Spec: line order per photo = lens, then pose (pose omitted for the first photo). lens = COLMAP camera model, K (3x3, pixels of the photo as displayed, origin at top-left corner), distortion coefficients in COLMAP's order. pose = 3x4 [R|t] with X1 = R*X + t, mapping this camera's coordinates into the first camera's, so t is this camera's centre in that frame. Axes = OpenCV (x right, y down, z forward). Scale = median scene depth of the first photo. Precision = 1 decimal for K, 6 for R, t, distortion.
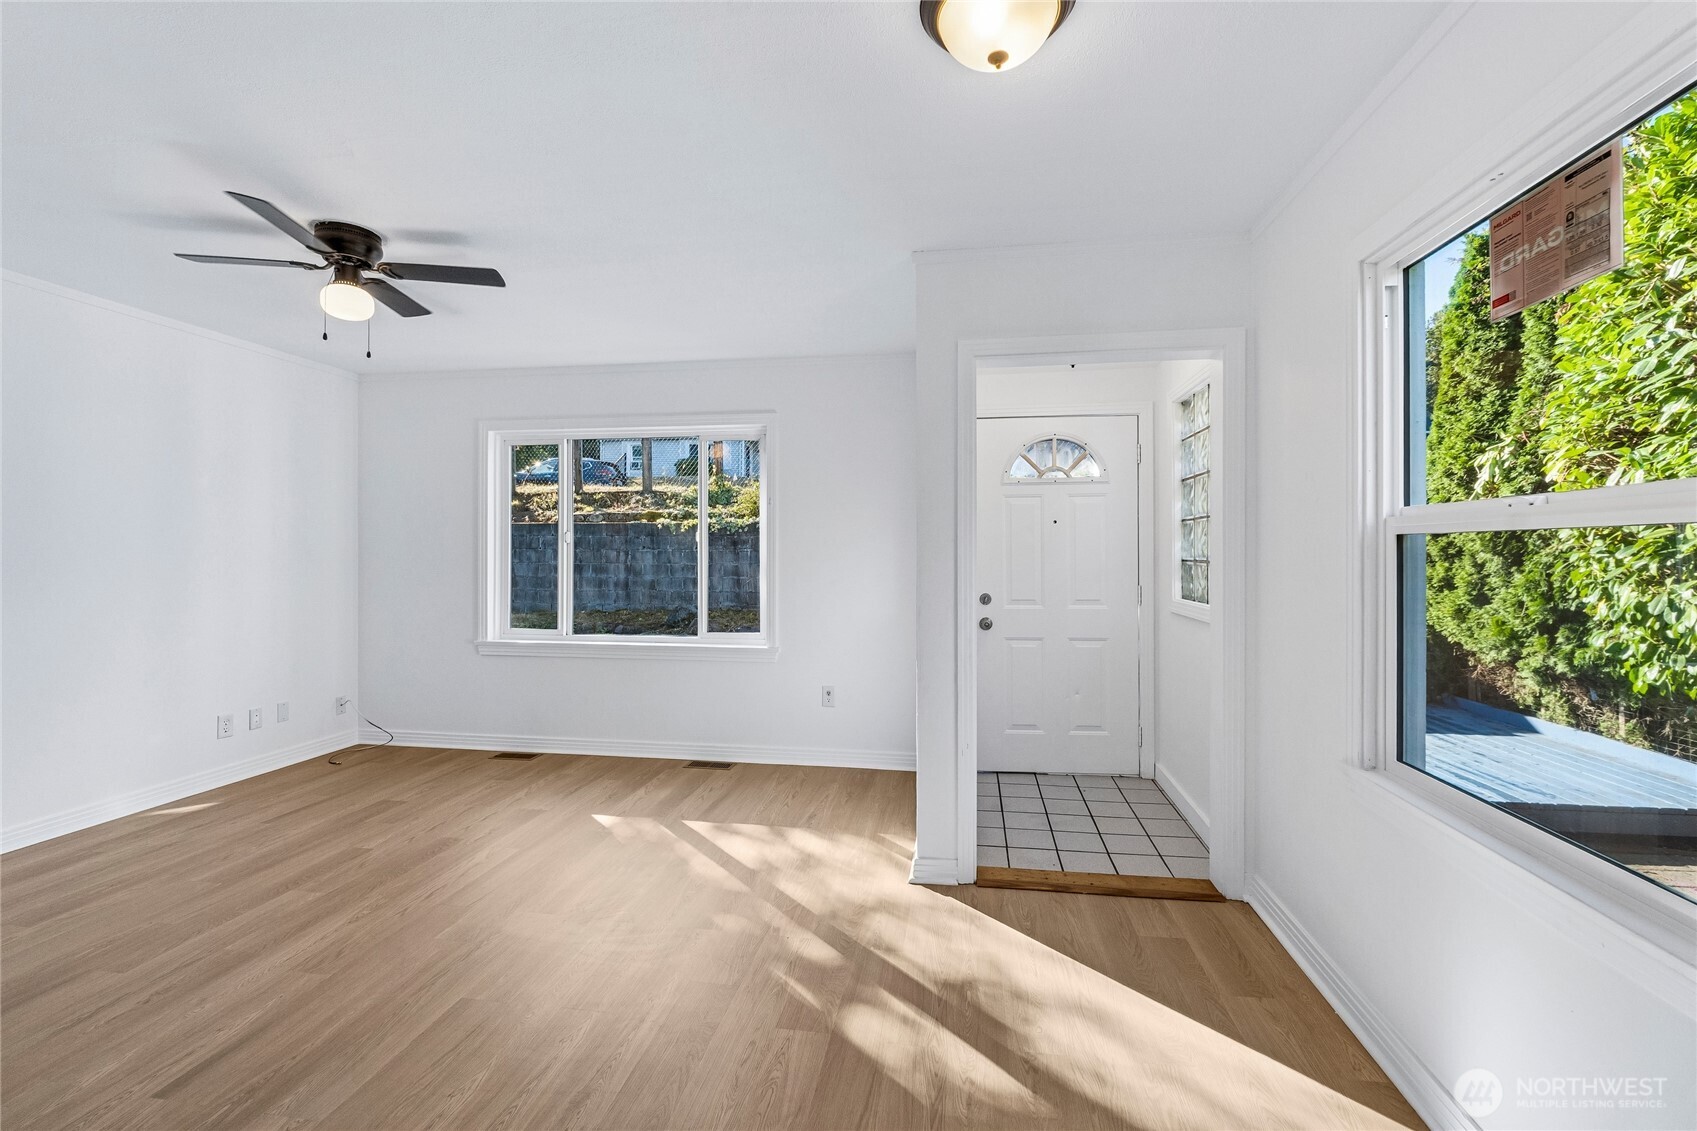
lens RADIAL K [[708.9, 0, 861.0], [0, 708.9, 552.6], [0, 0, 1]] dist [-0.006500, -0.000235]
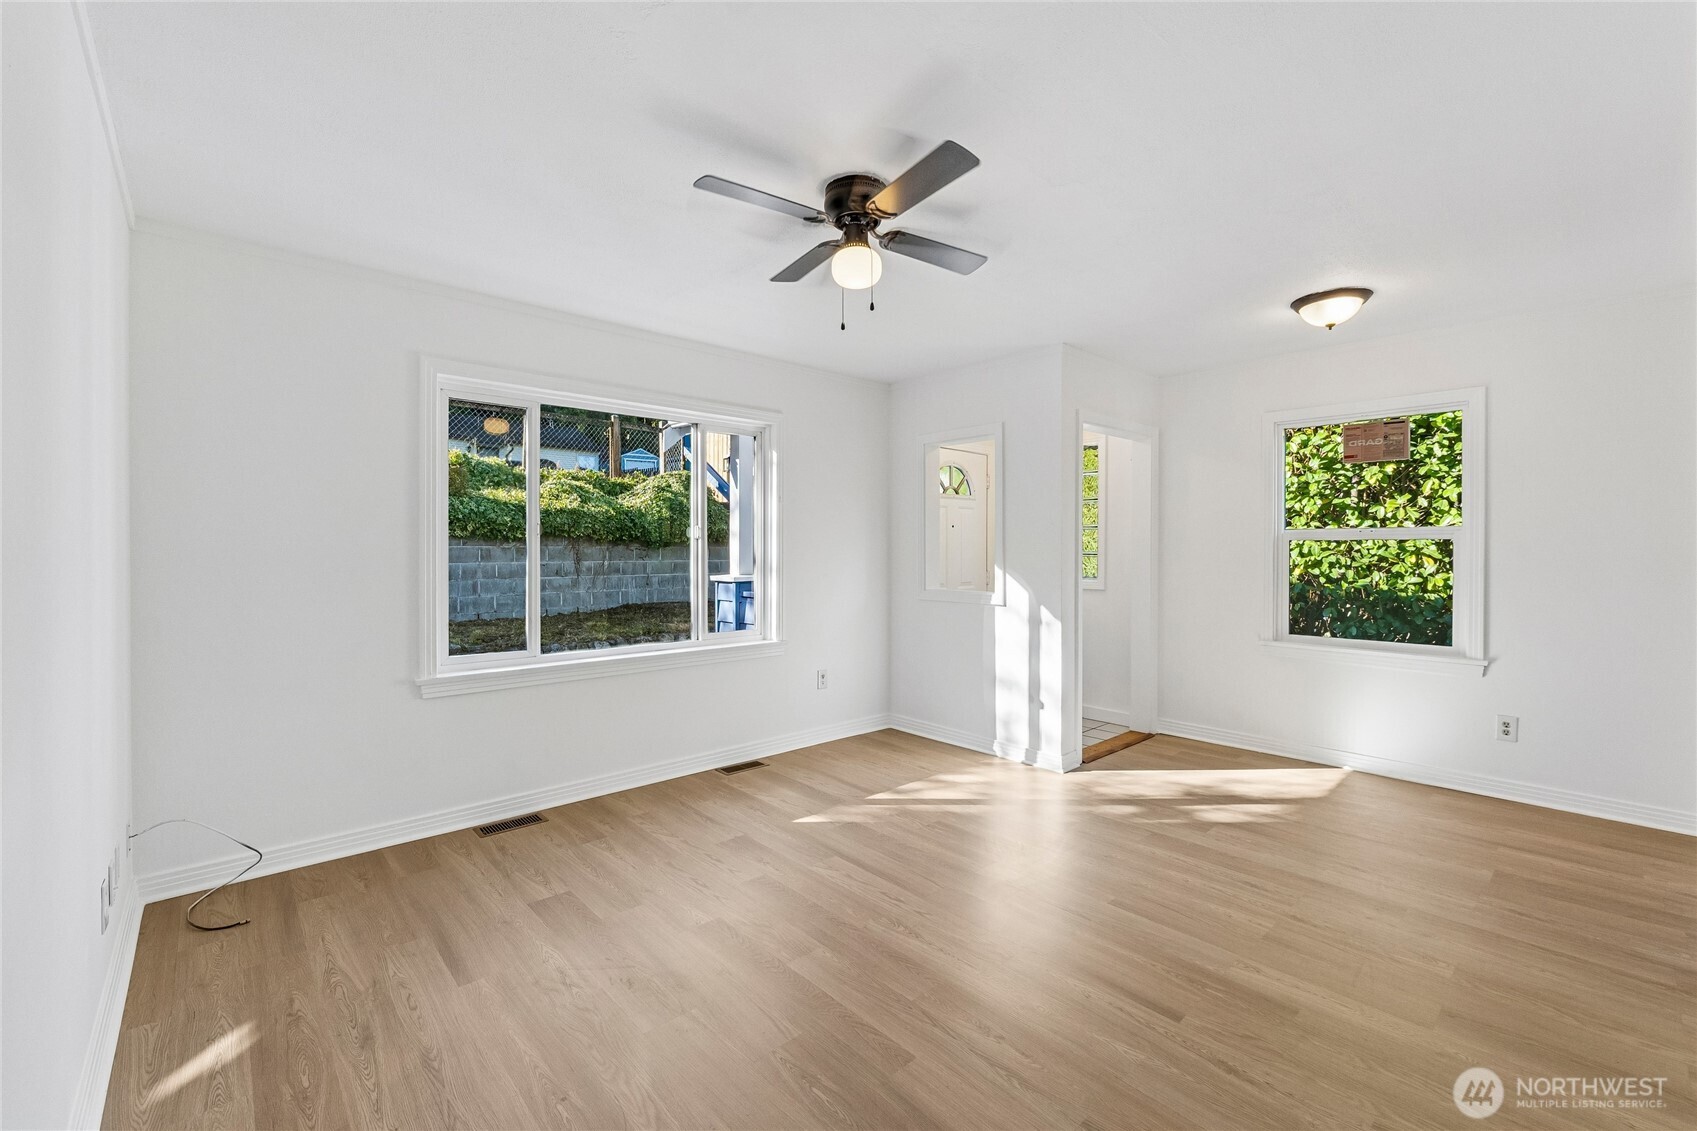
lens RADIAL K [[708.9, 0, 854.3], [0, 708.9, 556.2], [0, 0, 1]] dist [-0.006500, -0.000235]
pose [[0.629323, -0.008729, 0.777095, -0.871609], [0.002282, 0.999953, 0.009384, 0.001194], [-0.777141, -0.004132, 0.629313, 0.269157]]
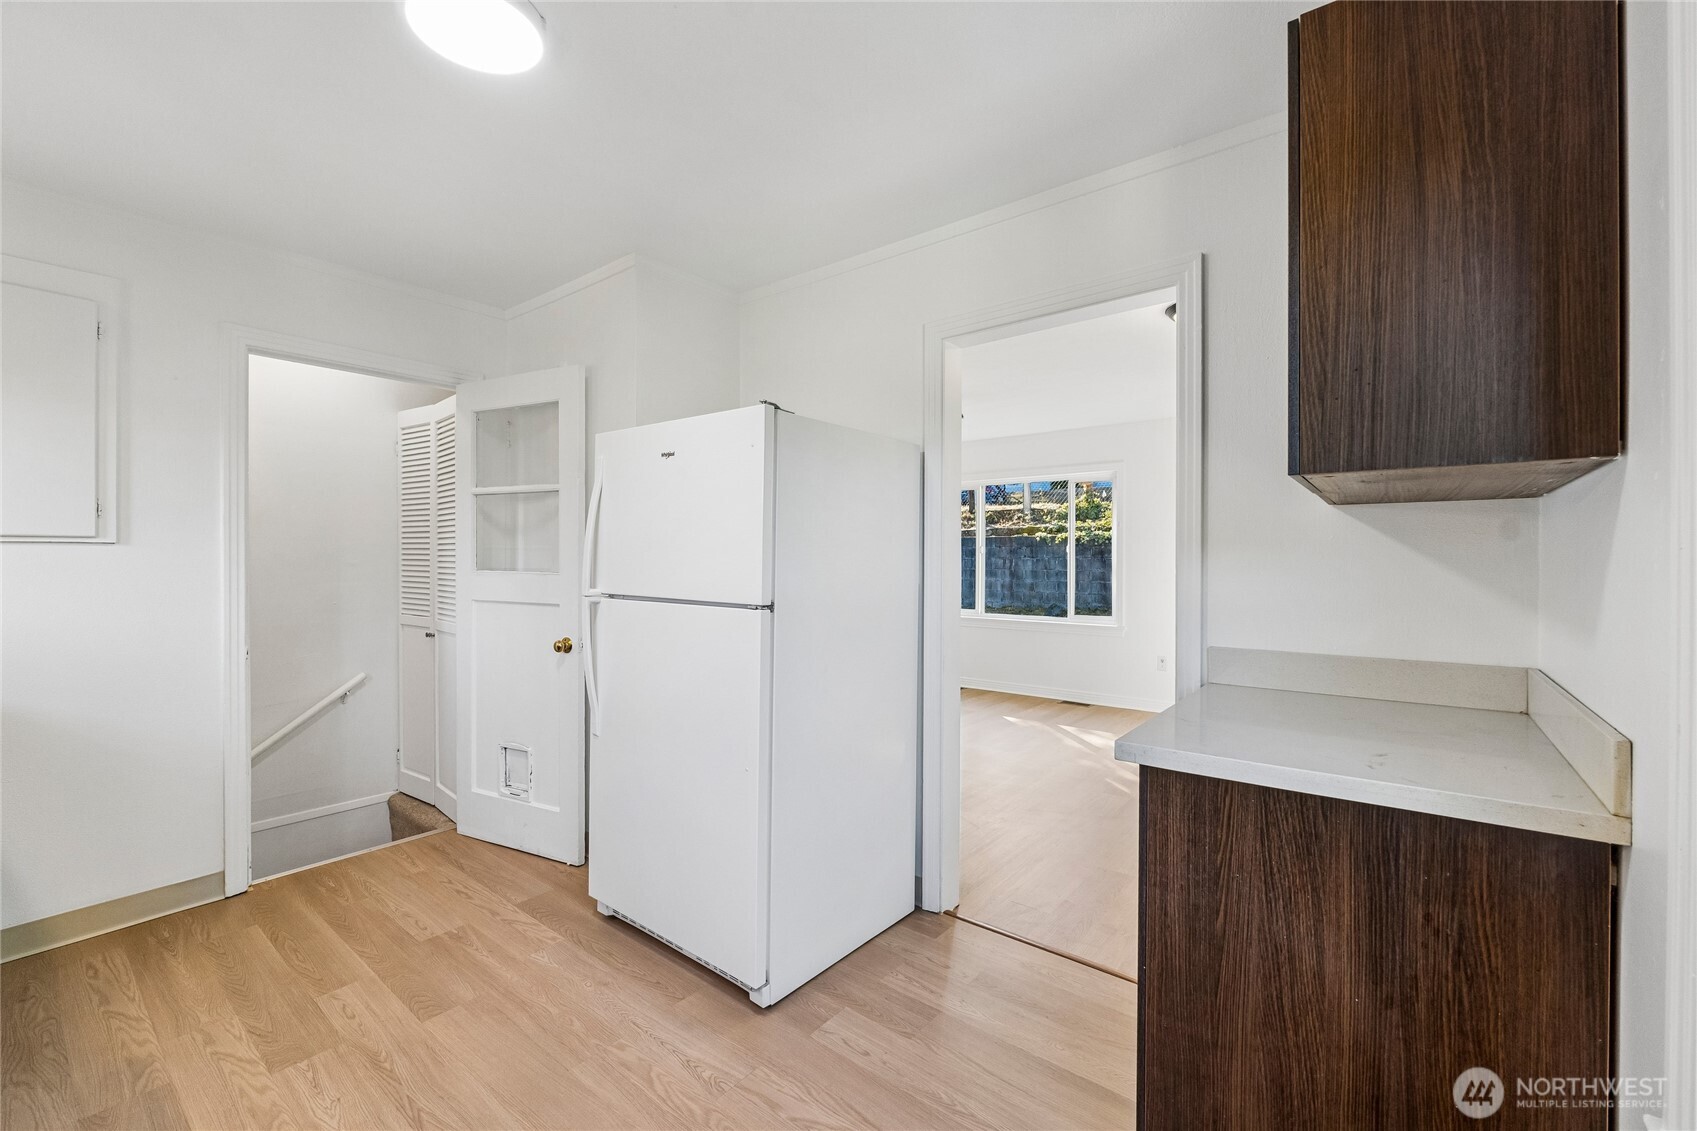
lens RADIAL K [[708.9, 0, 865.4], [0, 708.9, 558.9], [0, 0, 1]] dist [-0.006500, -0.000235]
pose [[0.873114, -0.000357, -0.487516, 0.120040], [-0.002066, 0.999988, -0.004434, 0.007775], [0.487512, 0.004879, 0.873103, -0.491797]]
